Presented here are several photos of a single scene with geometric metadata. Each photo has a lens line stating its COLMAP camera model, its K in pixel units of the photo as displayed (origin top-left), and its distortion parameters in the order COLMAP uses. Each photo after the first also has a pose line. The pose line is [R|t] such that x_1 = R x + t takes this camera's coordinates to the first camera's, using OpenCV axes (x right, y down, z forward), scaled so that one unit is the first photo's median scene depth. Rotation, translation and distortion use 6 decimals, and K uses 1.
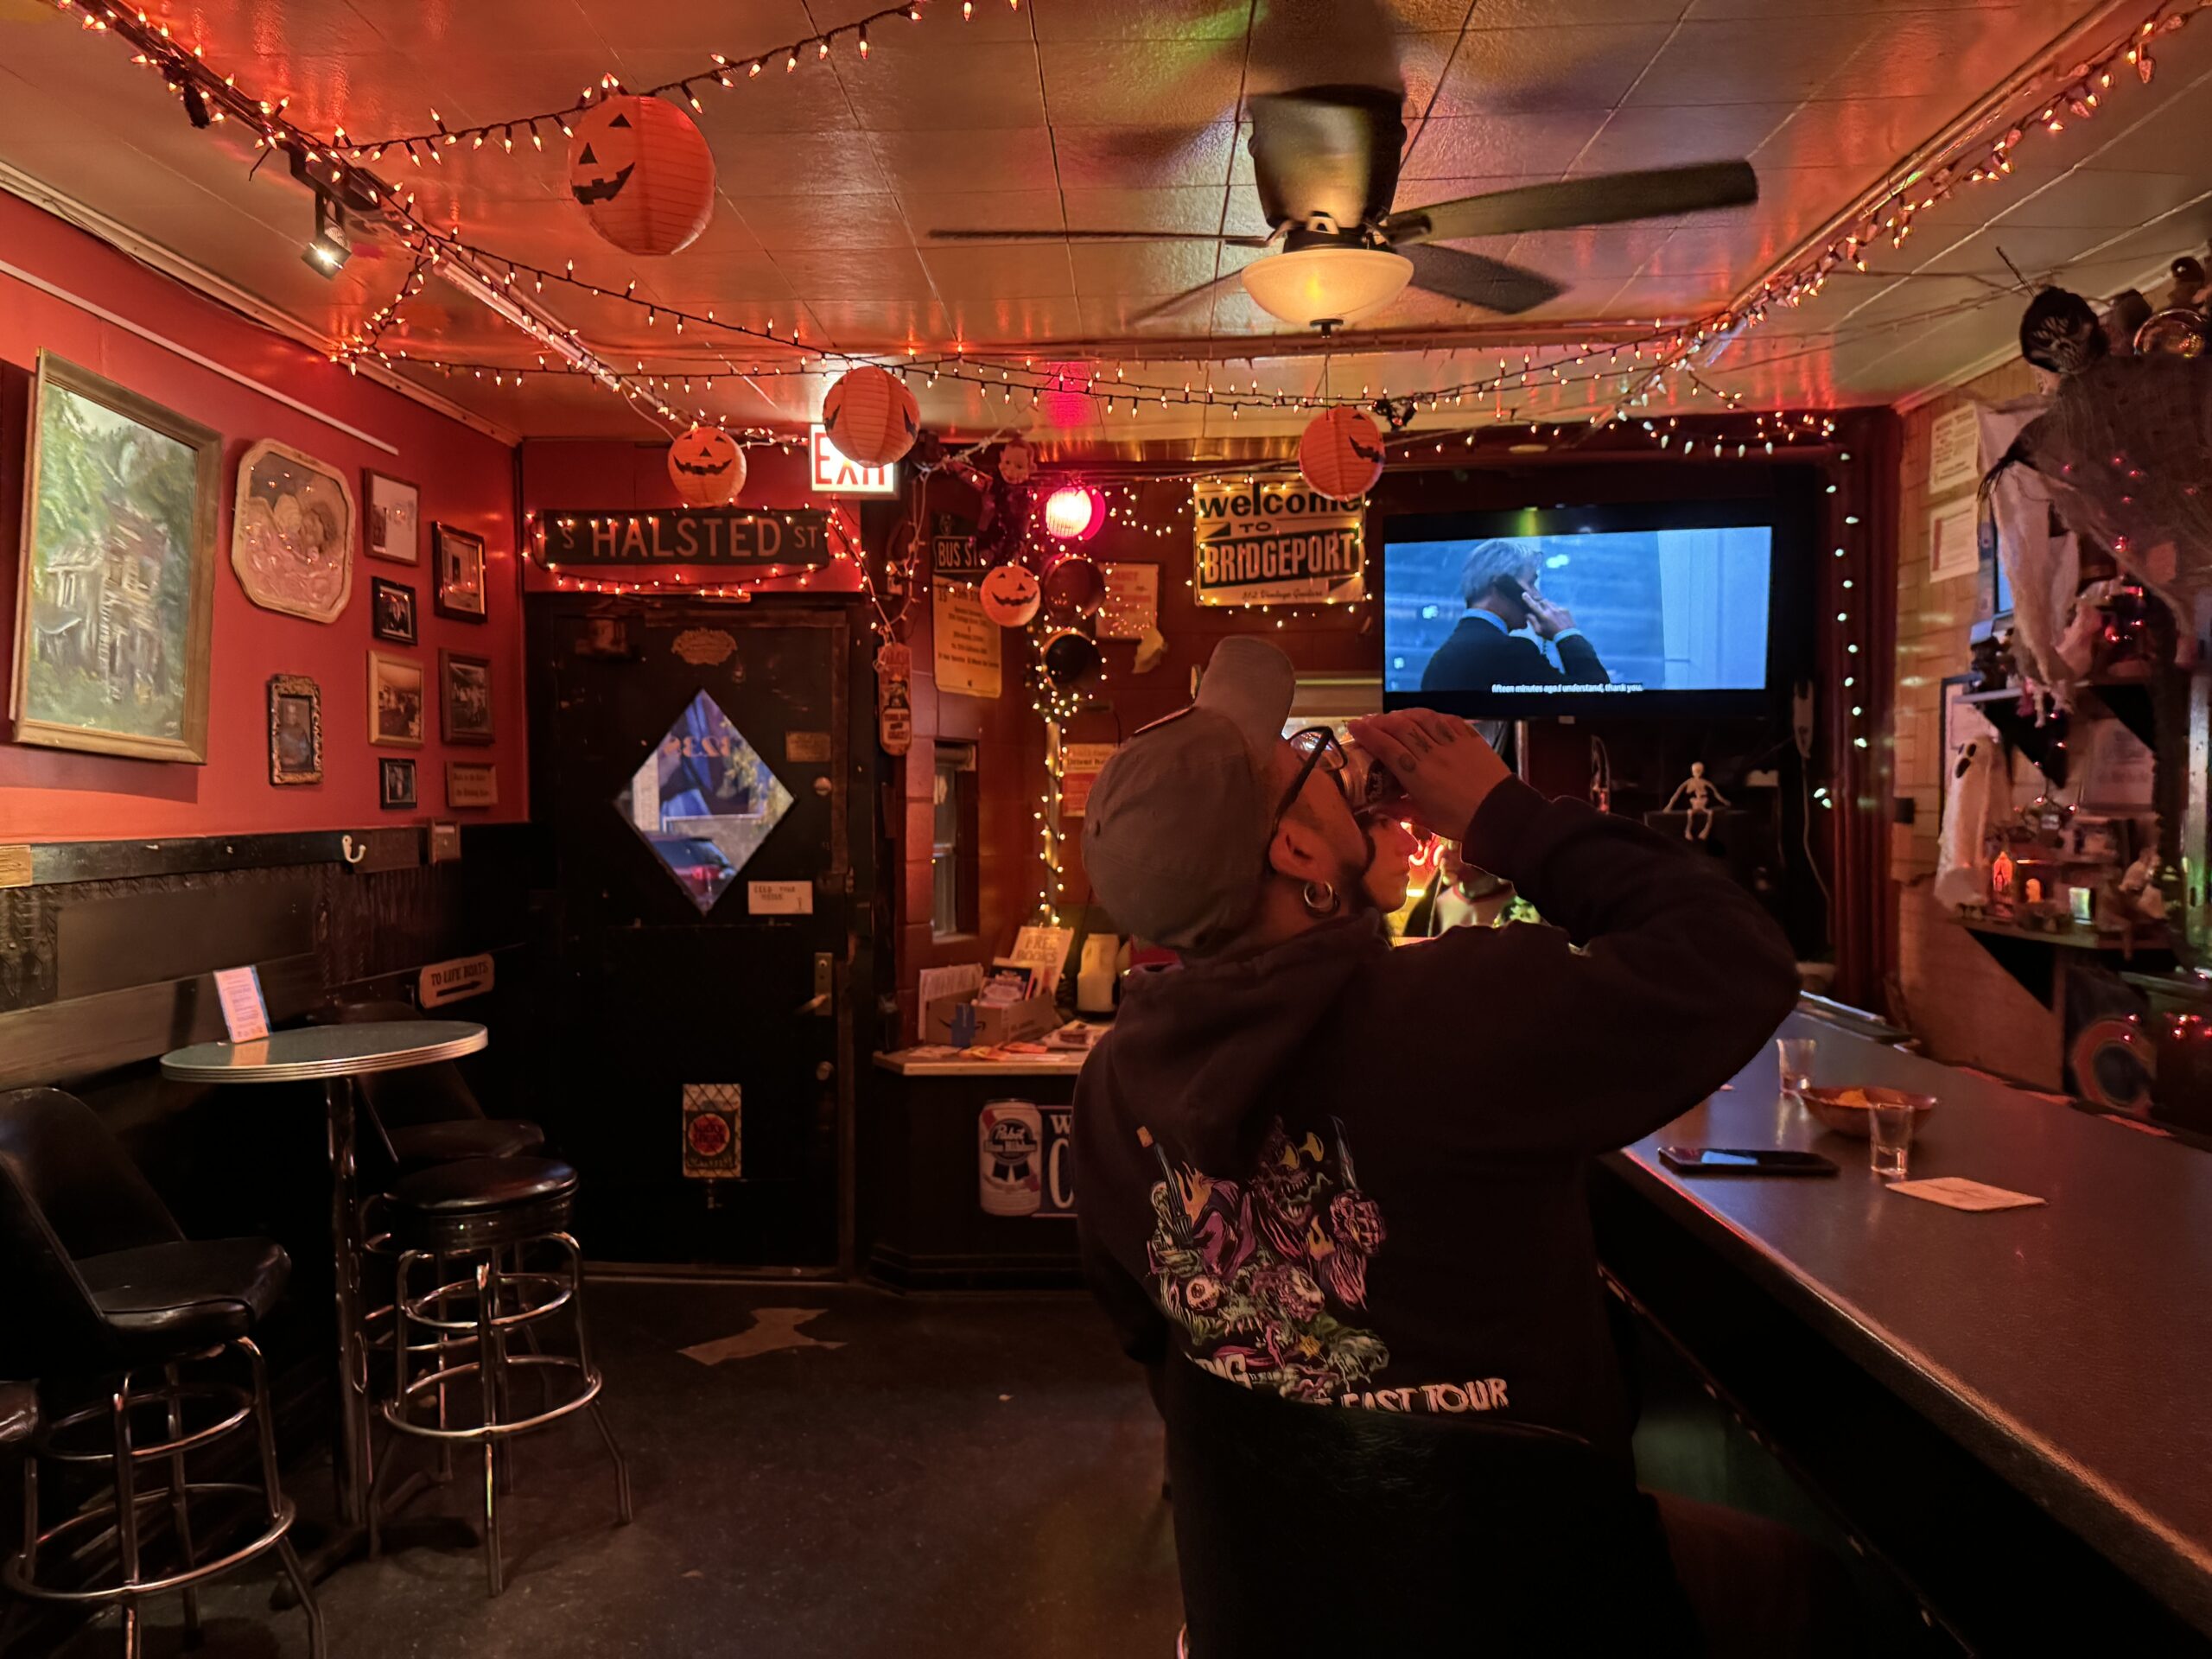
lens RADIAL K [[1571.6, 0, 1114.0], [0, 1571.6, 834.4], [0, 0, 1]] dist [0.100379, -0.101342]
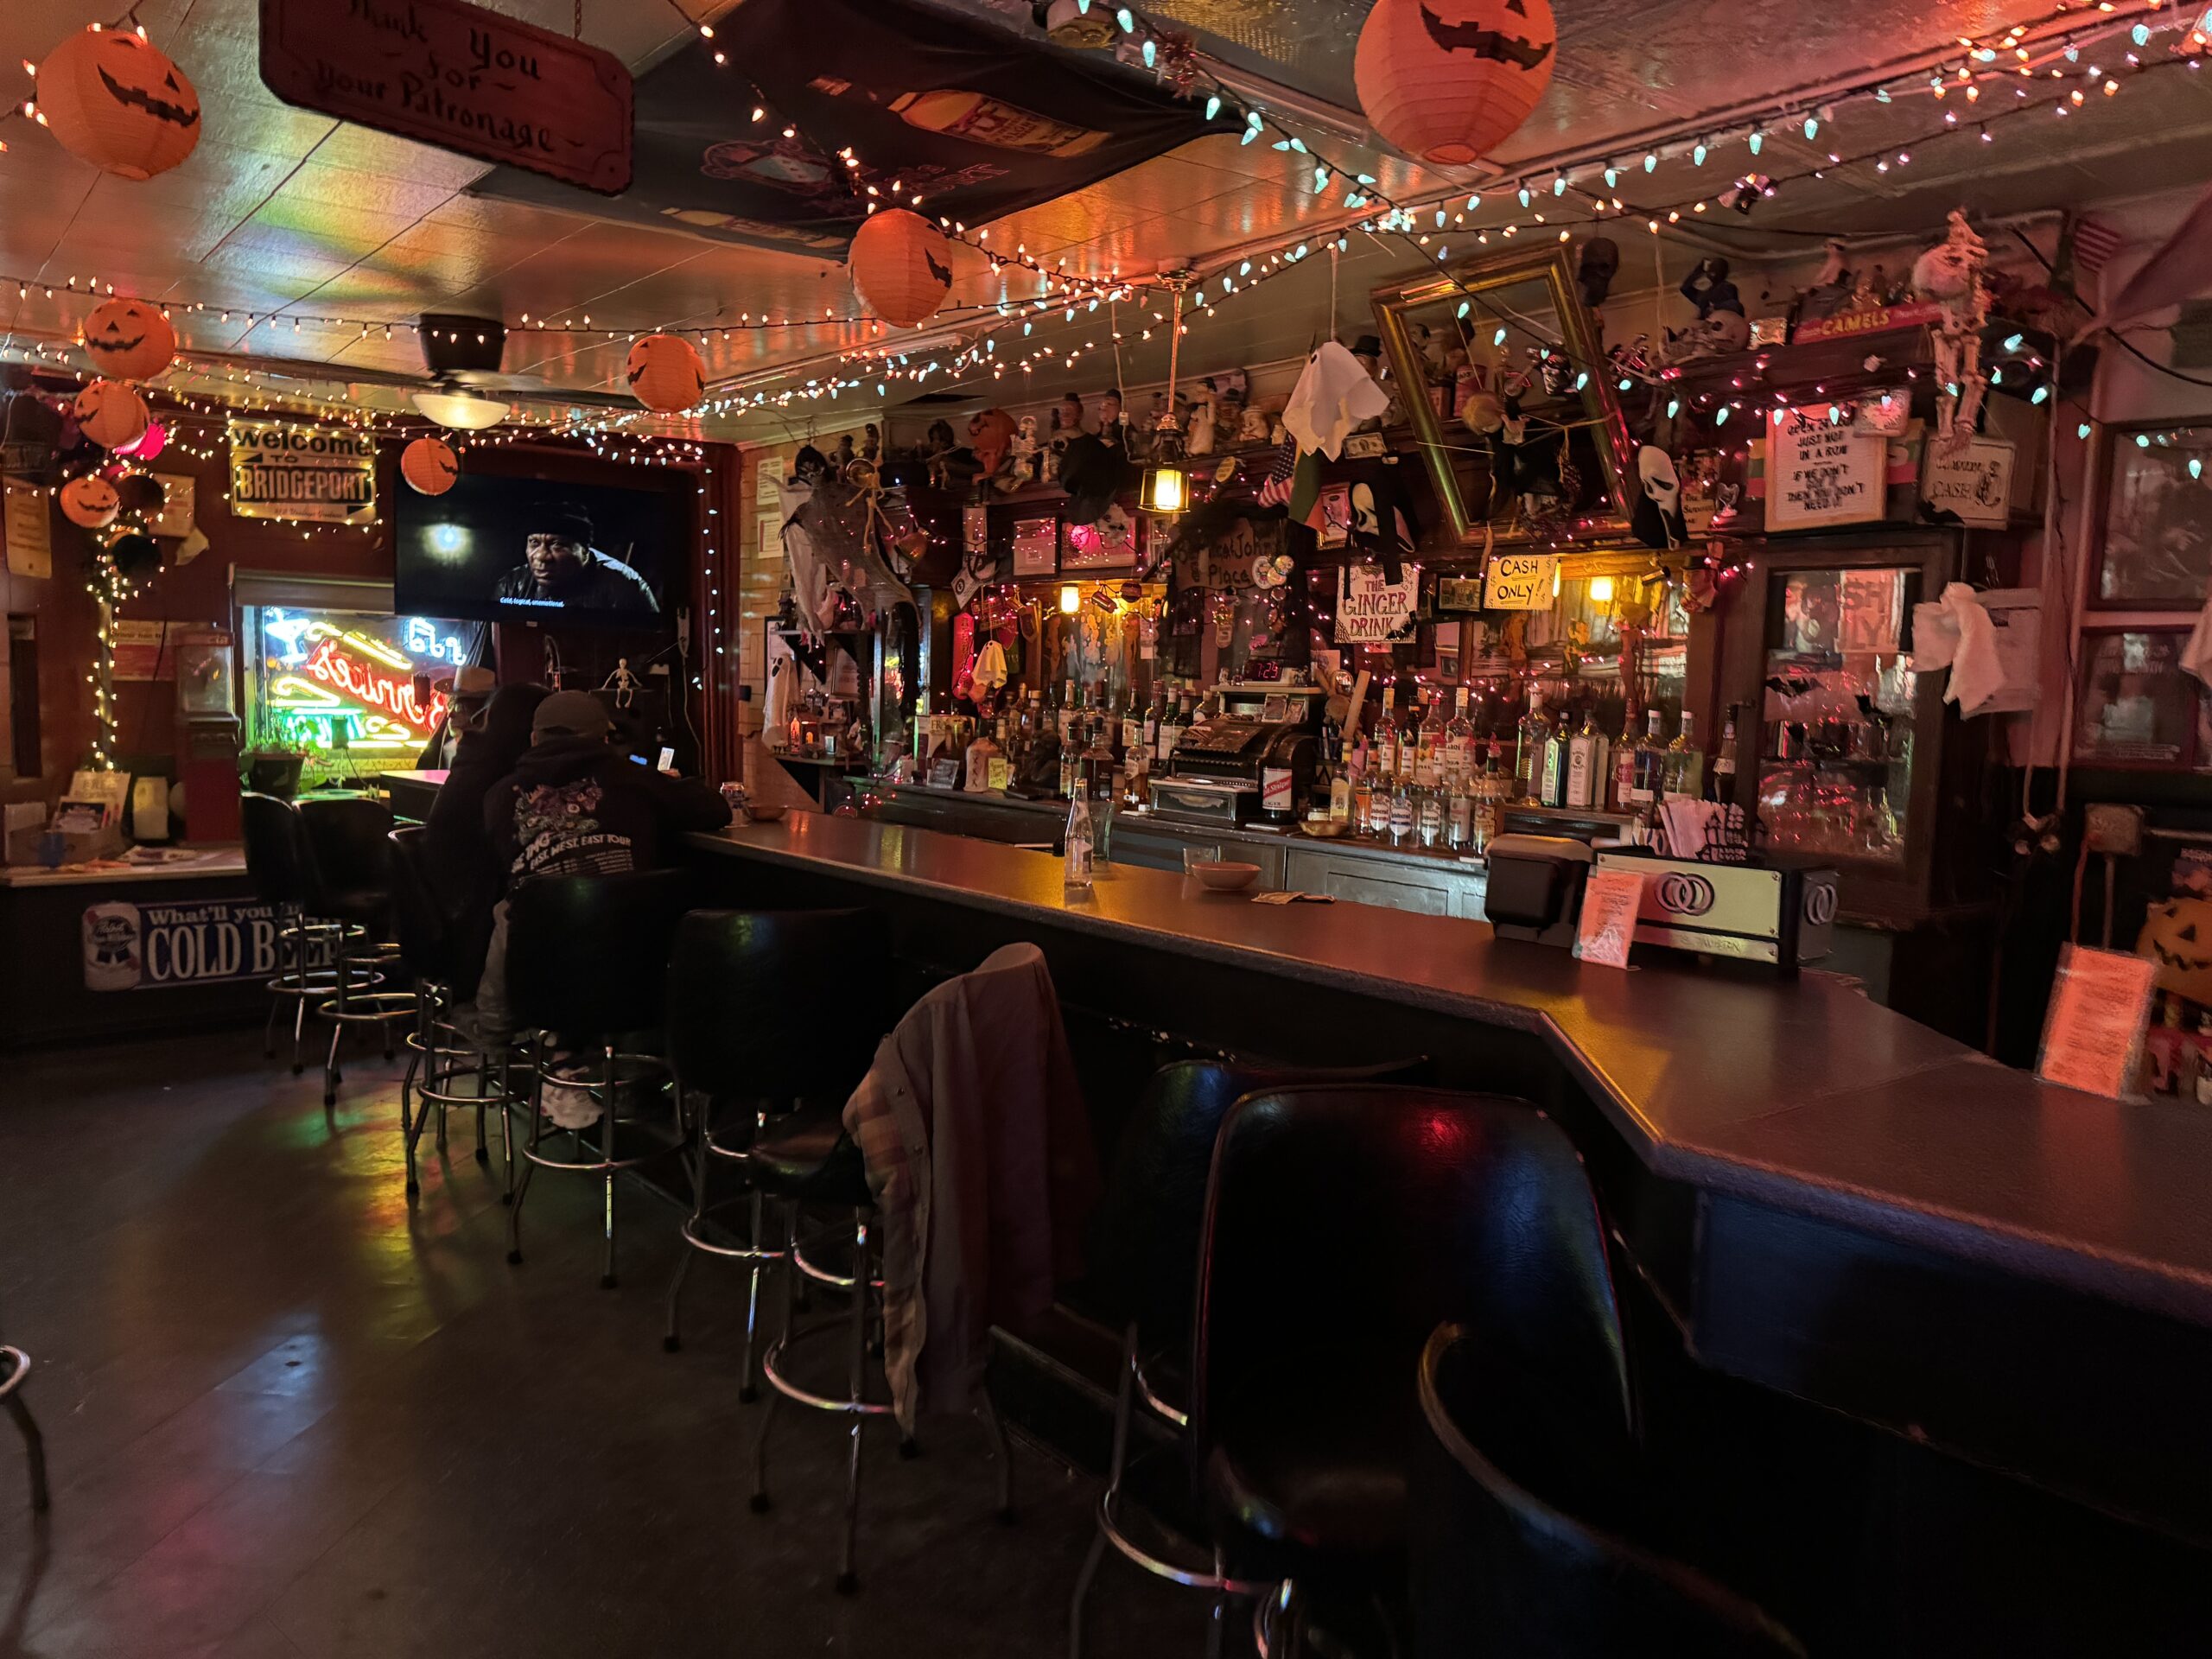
lens RADIAL K [[1546.7, 0, 1131.2], [0, 1546.7, 838.0], [0, 0, 1]] dist [0.081517, -0.111094]
pose [[0.760807, -0.037970, 0.647867, -0.287922], [-0.017082, 0.996770, 0.078477, 0.002068], [-0.648753, -0.070773, 0.757701, -0.561314]]
